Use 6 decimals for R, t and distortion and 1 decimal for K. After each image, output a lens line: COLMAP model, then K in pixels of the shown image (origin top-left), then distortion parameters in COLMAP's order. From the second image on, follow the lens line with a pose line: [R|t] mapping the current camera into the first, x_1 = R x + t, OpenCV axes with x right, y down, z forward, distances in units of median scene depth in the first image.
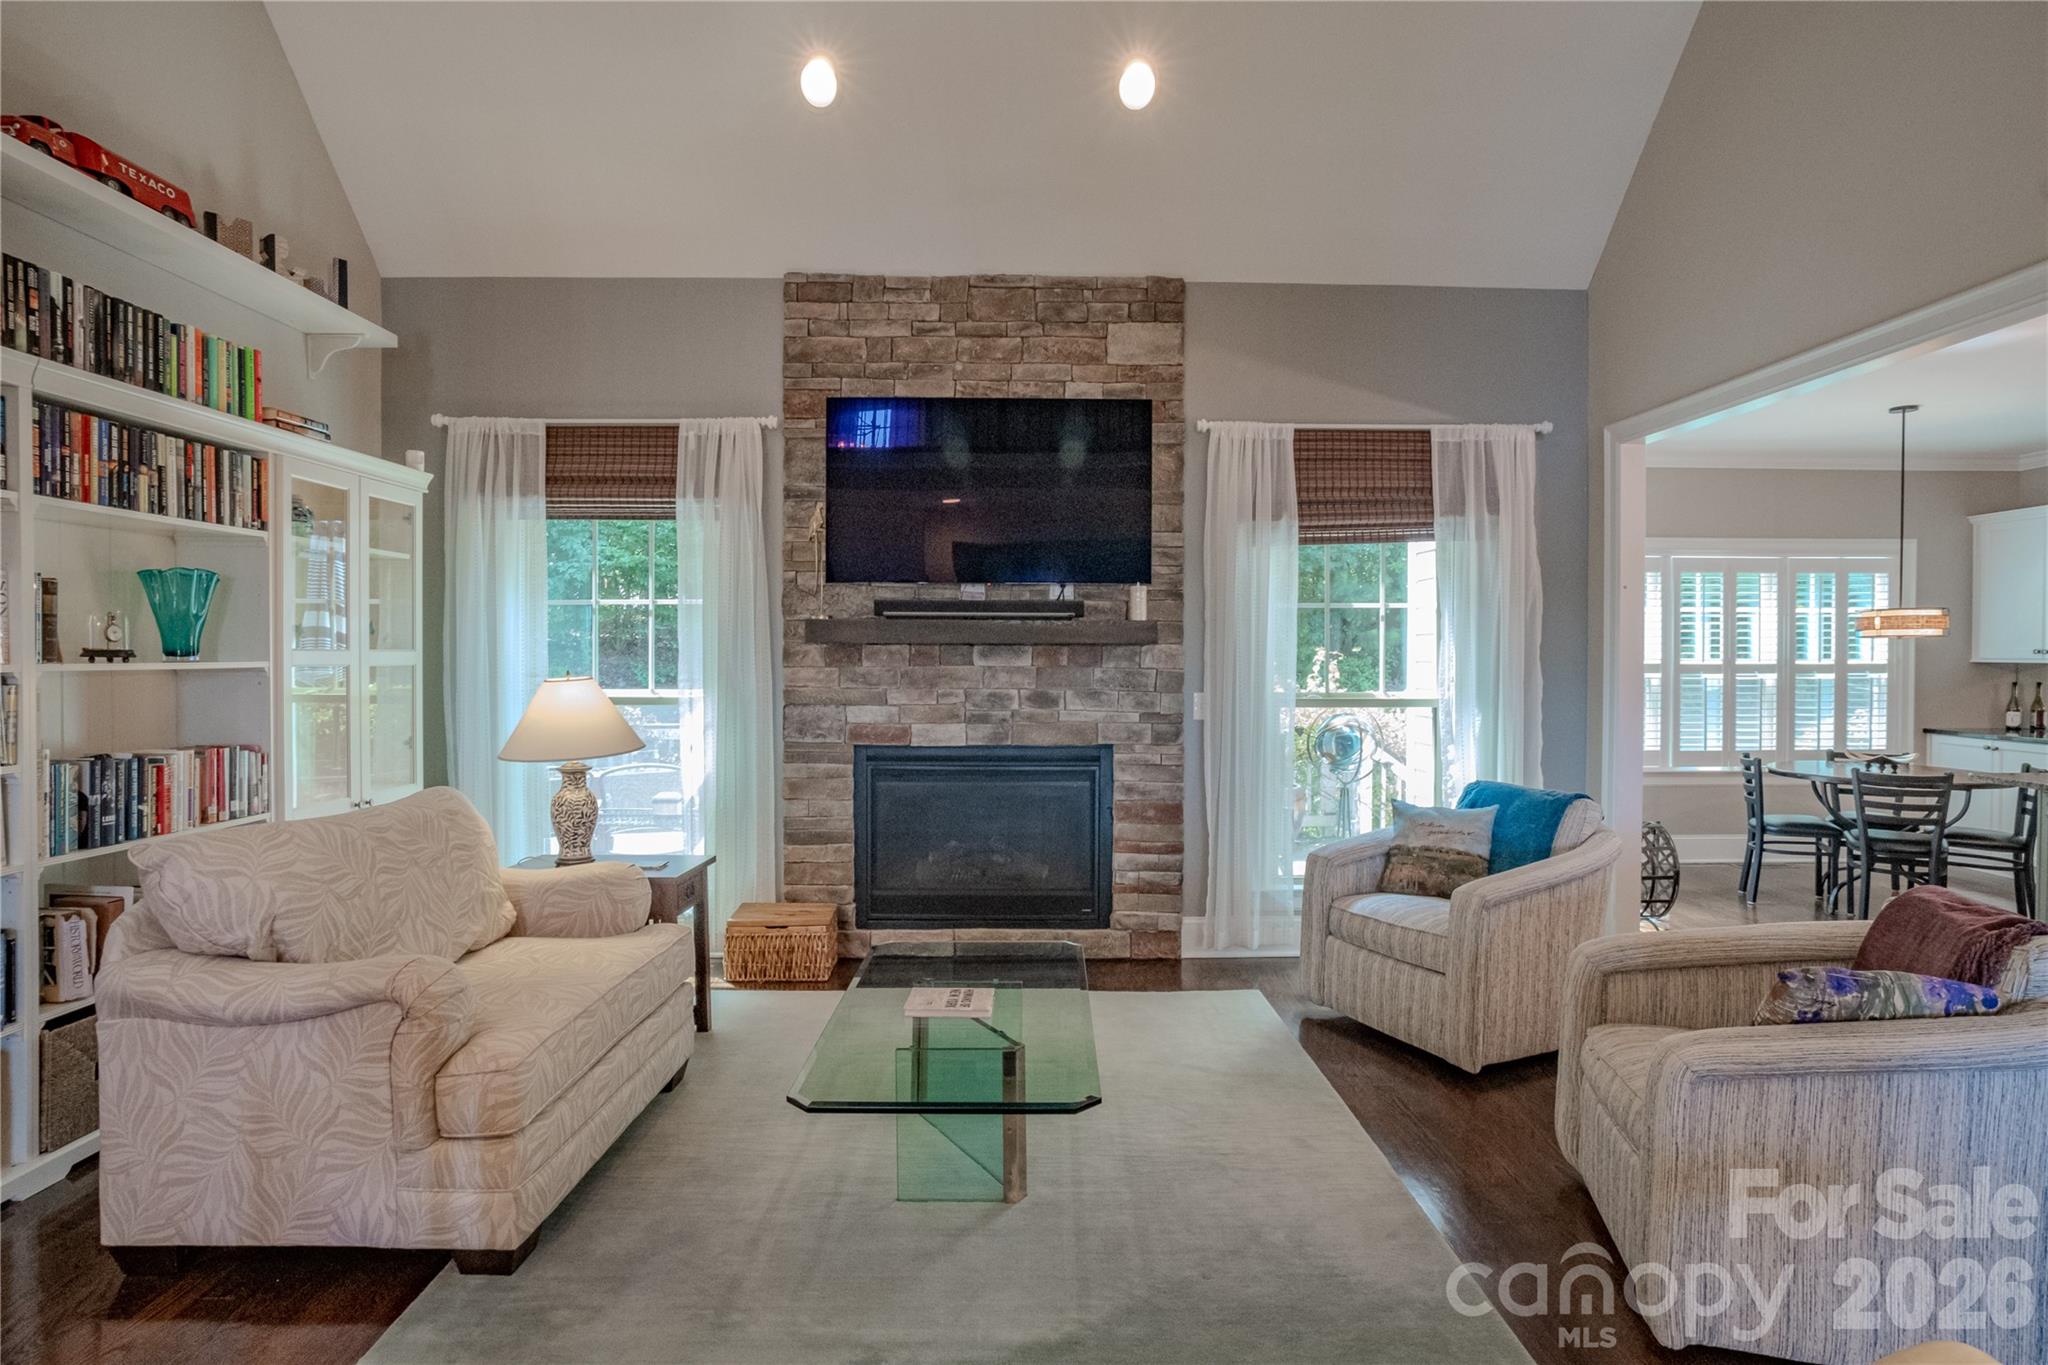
lens RADIAL K [[1096.3, 0, 1038.8], [0, 1096.3, 673.3], [0, 0, 1]] dist [-0.067391, 0.041755]
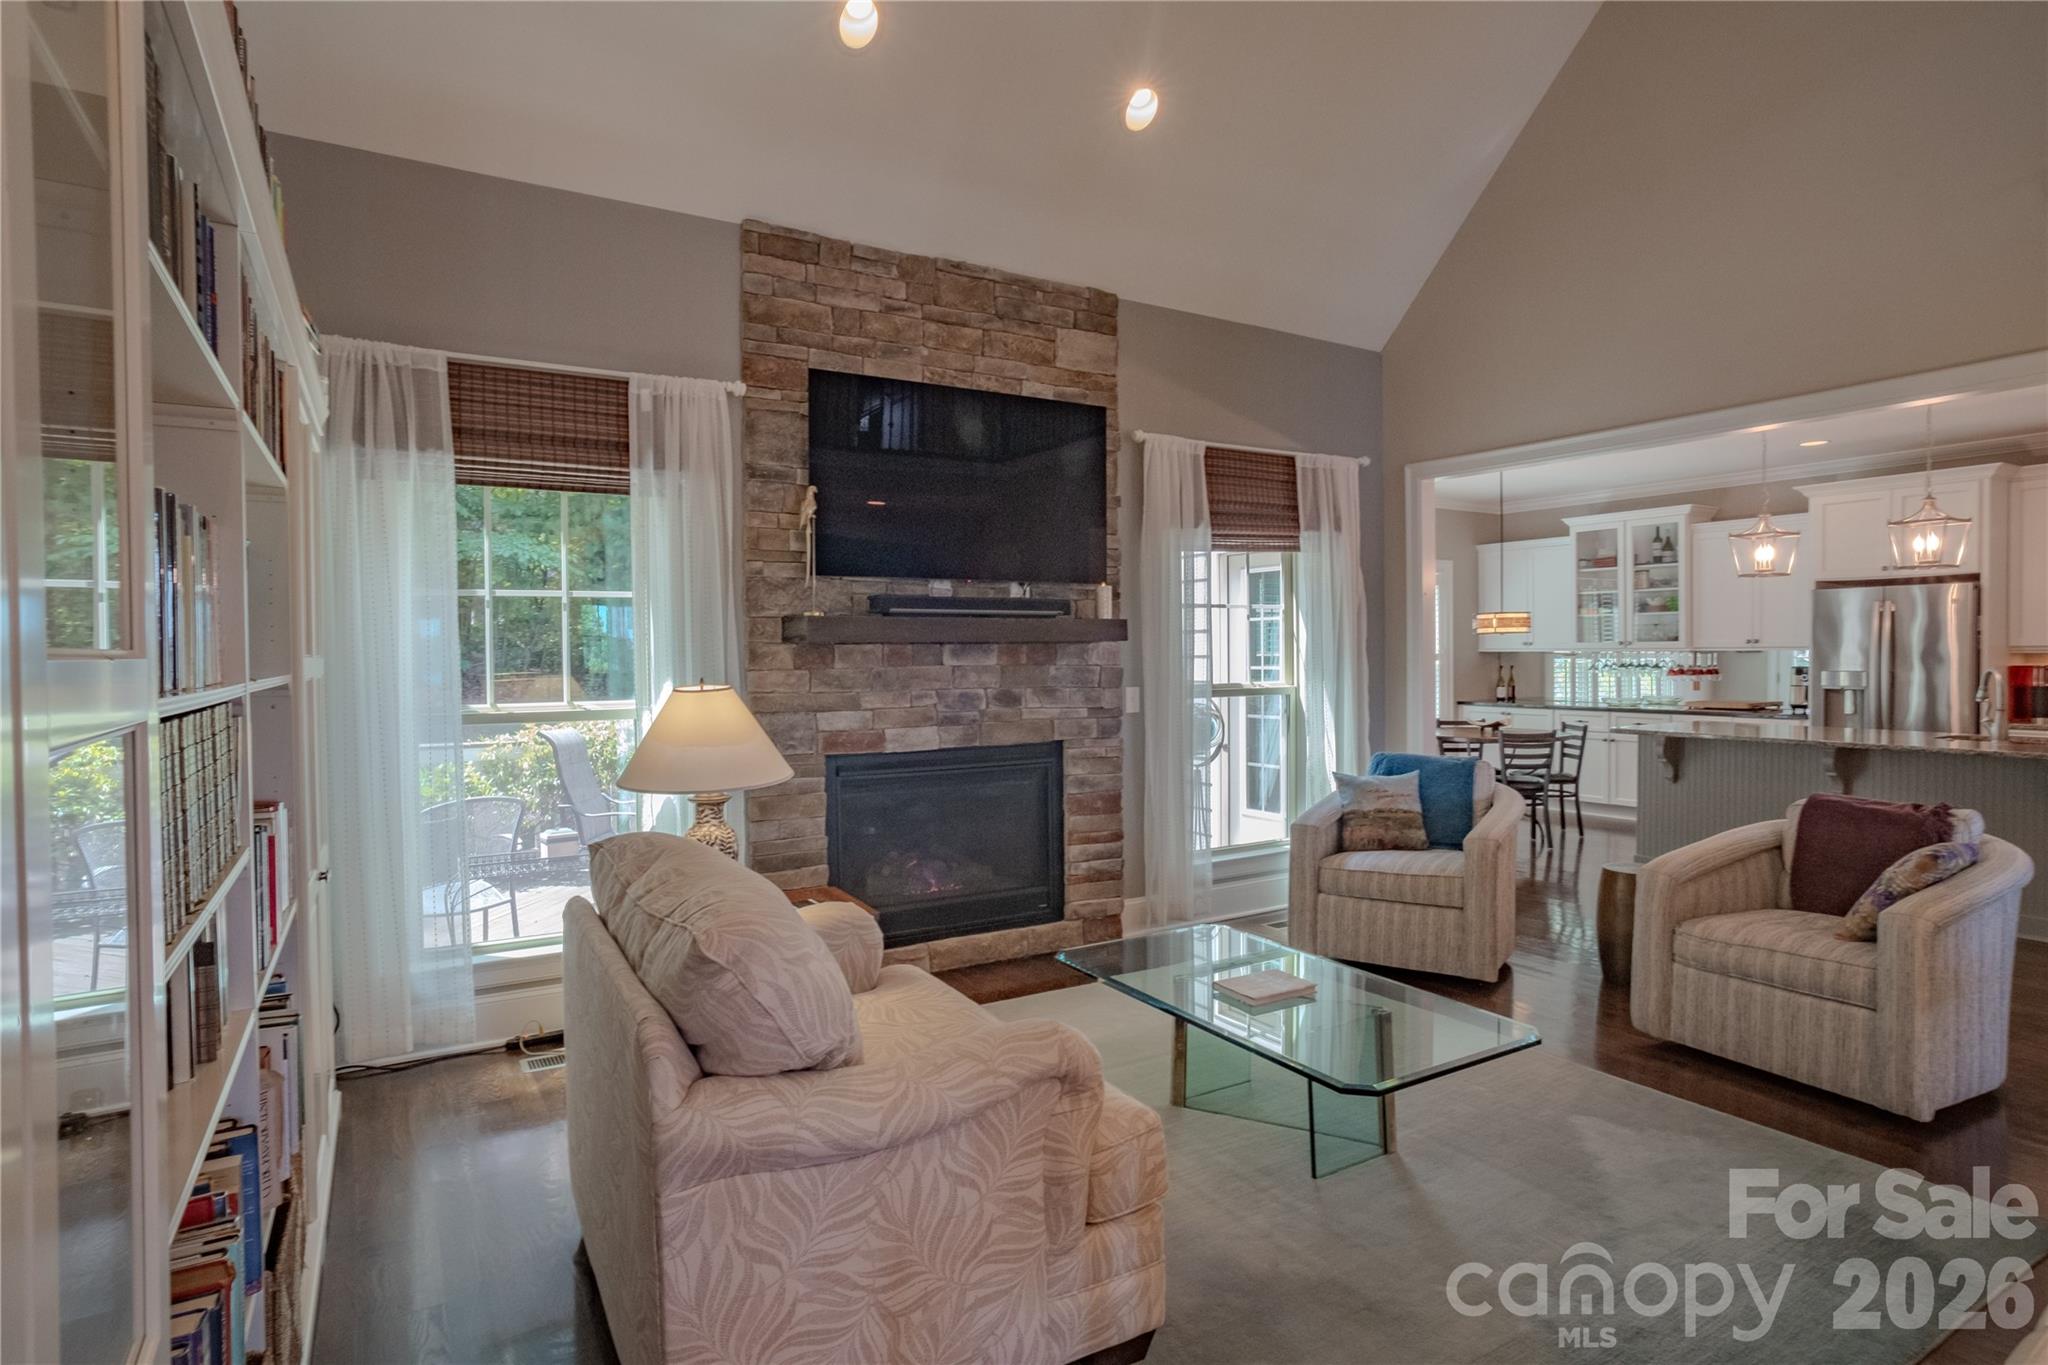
lens RADIAL K [[1096.3, 0, 1038.8], [0, 1096.3, 673.3], [0, 0, 1]] dist [-0.067391, 0.041755]
pose [[0.861025, -0.021066, 0.508126, -0.479322], [0.020800, 0.999764, 0.006203, -0.004267], [-0.508137, 0.005229, 0.861260, 0.132738]]
